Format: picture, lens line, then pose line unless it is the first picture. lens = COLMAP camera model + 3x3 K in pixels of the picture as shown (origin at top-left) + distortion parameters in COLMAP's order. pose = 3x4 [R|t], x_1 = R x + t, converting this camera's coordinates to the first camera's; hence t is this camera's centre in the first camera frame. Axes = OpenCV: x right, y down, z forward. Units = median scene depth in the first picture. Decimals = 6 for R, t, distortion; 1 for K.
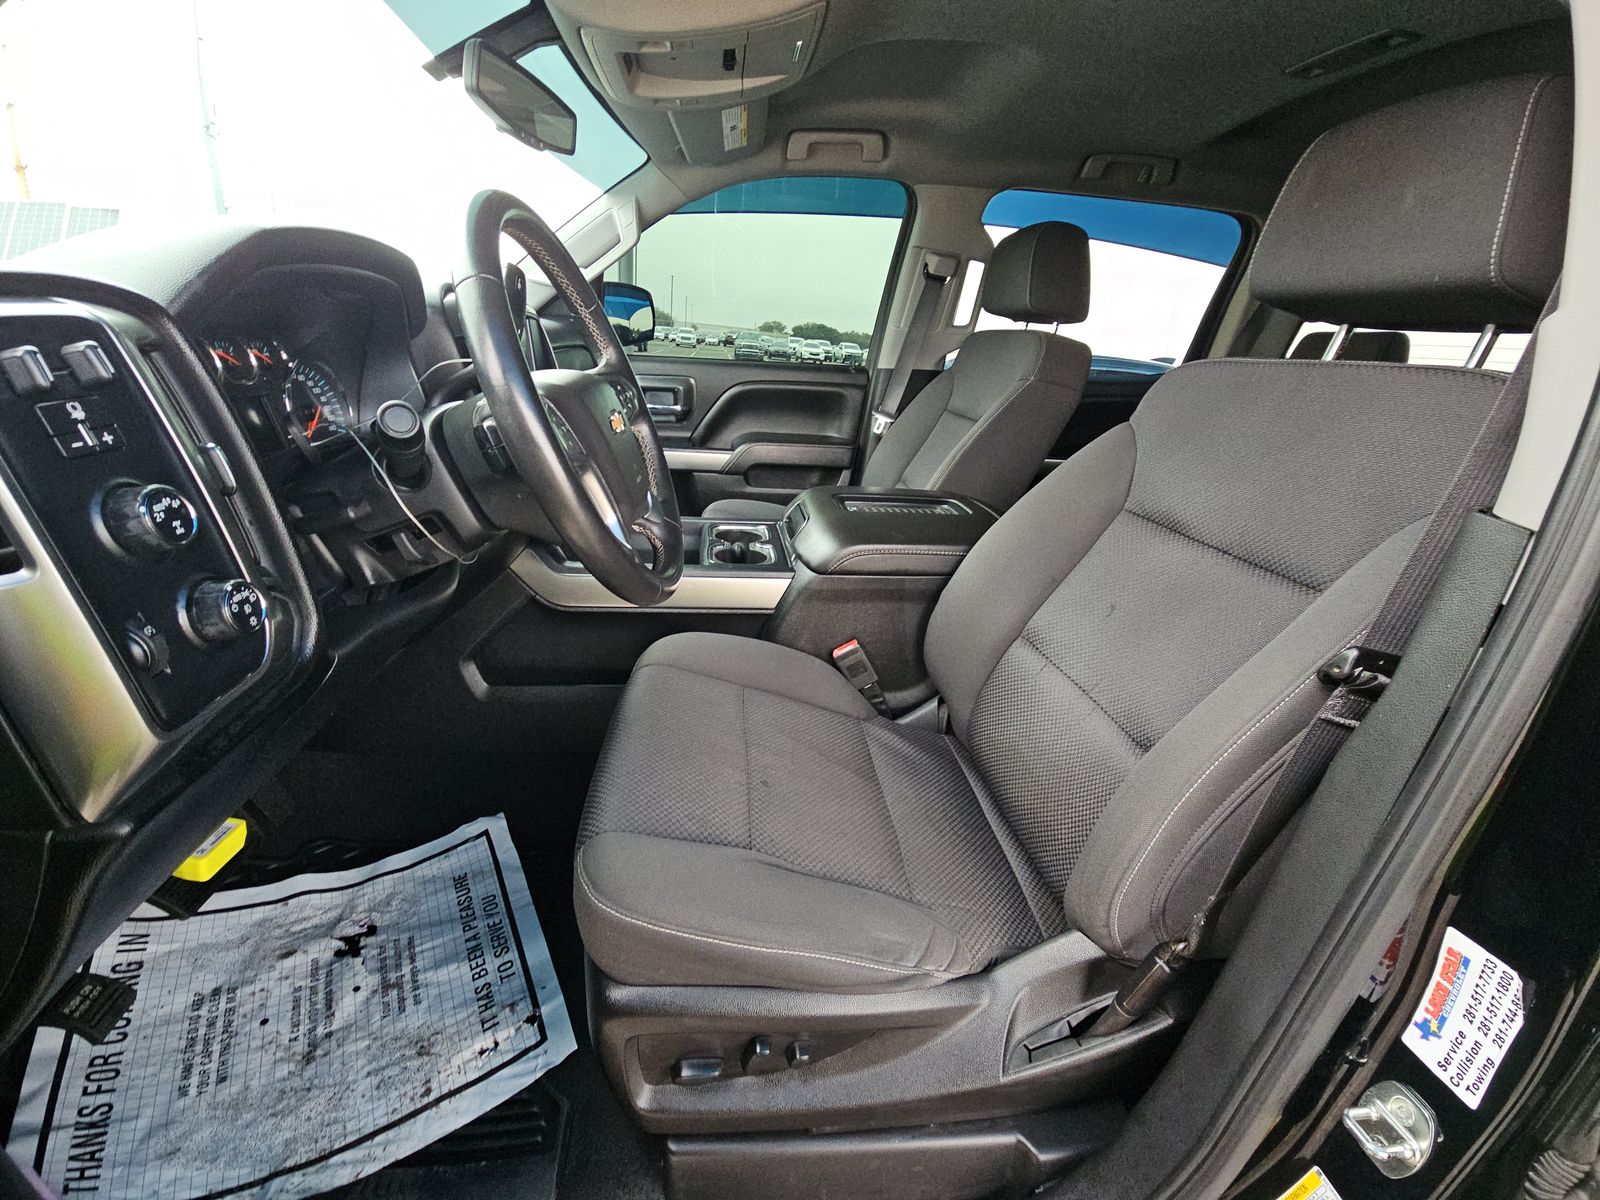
lens RADIAL K [[637.2, 0, 800.0], [0, 637.2, 600.0], [0, 0, 1]] dist [-0.006797, 0.000423]
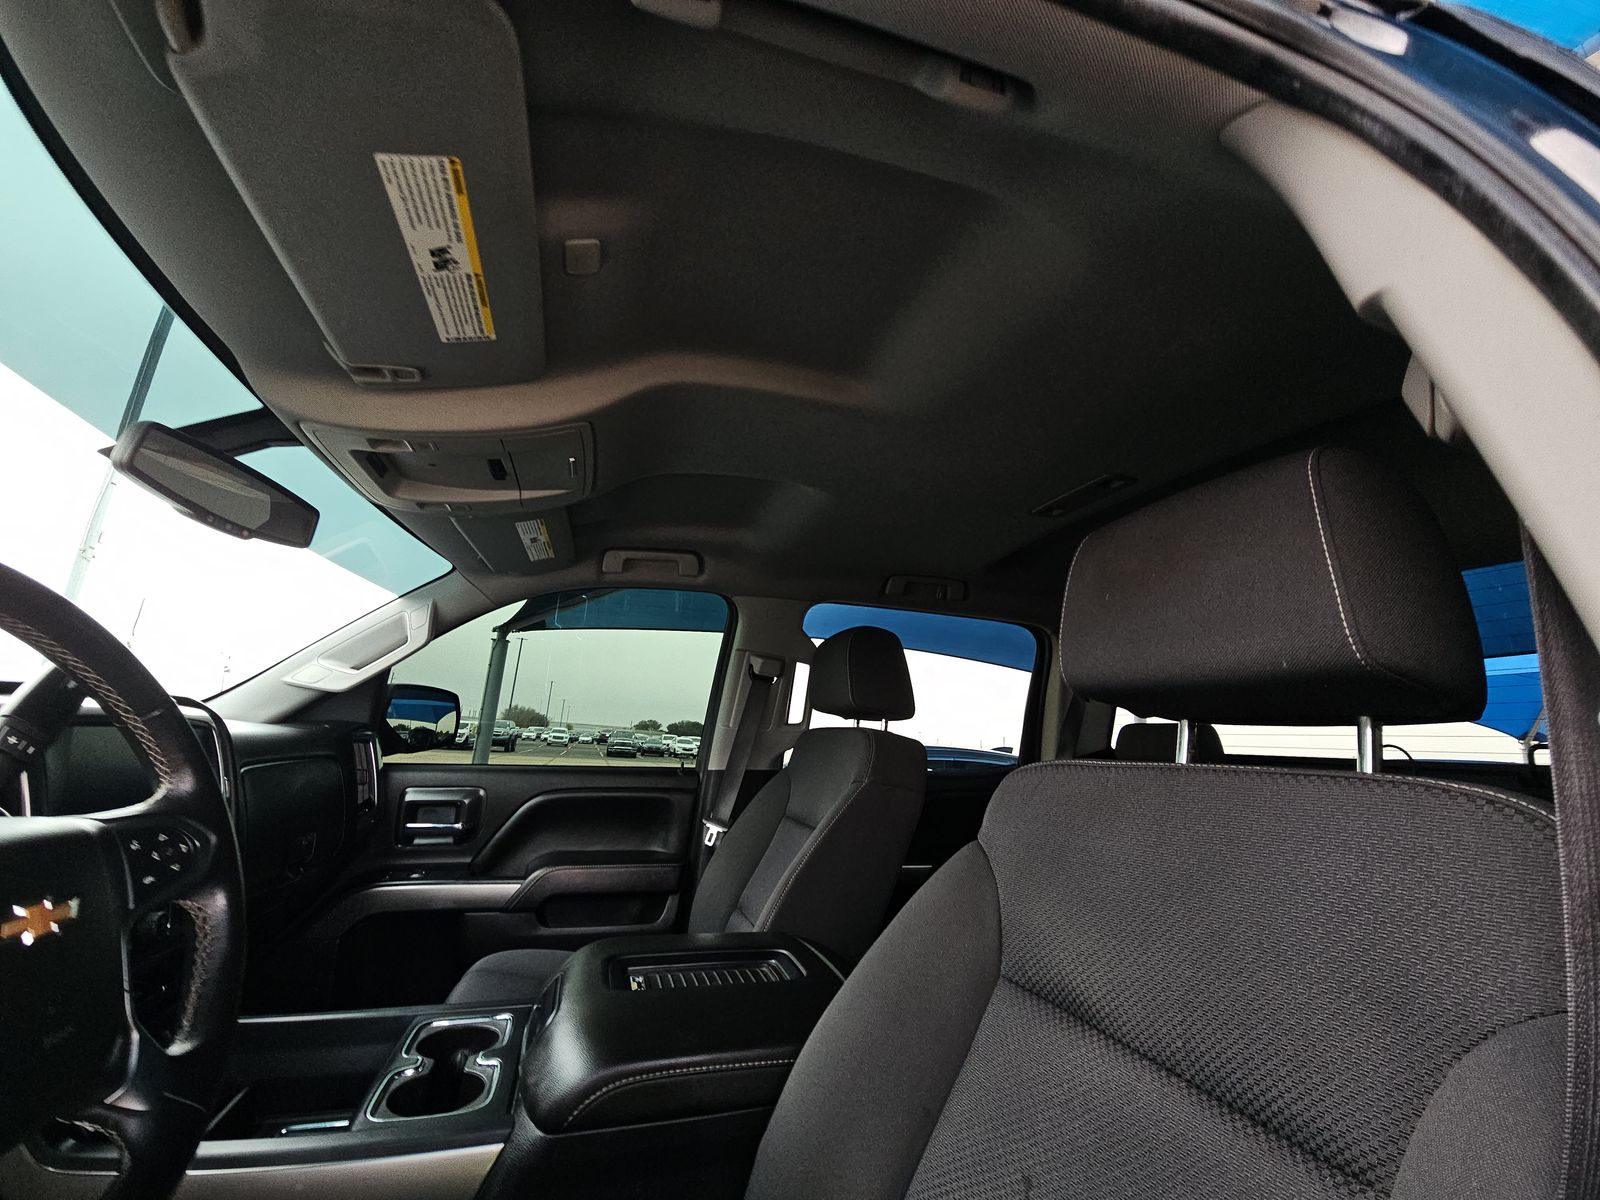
lens RADIAL K [[648.0, 0, 800.0], [0, 648.0, 600.0], [0, 0, 1]] dist [0.016274, -0.014779]
pose [[0.980656, 0.020119, 0.194705, 0.076889], [0.092377, 0.829397, -0.550969, -0.056176], [-0.172572, 0.558297, 0.811495, 0.122736]]
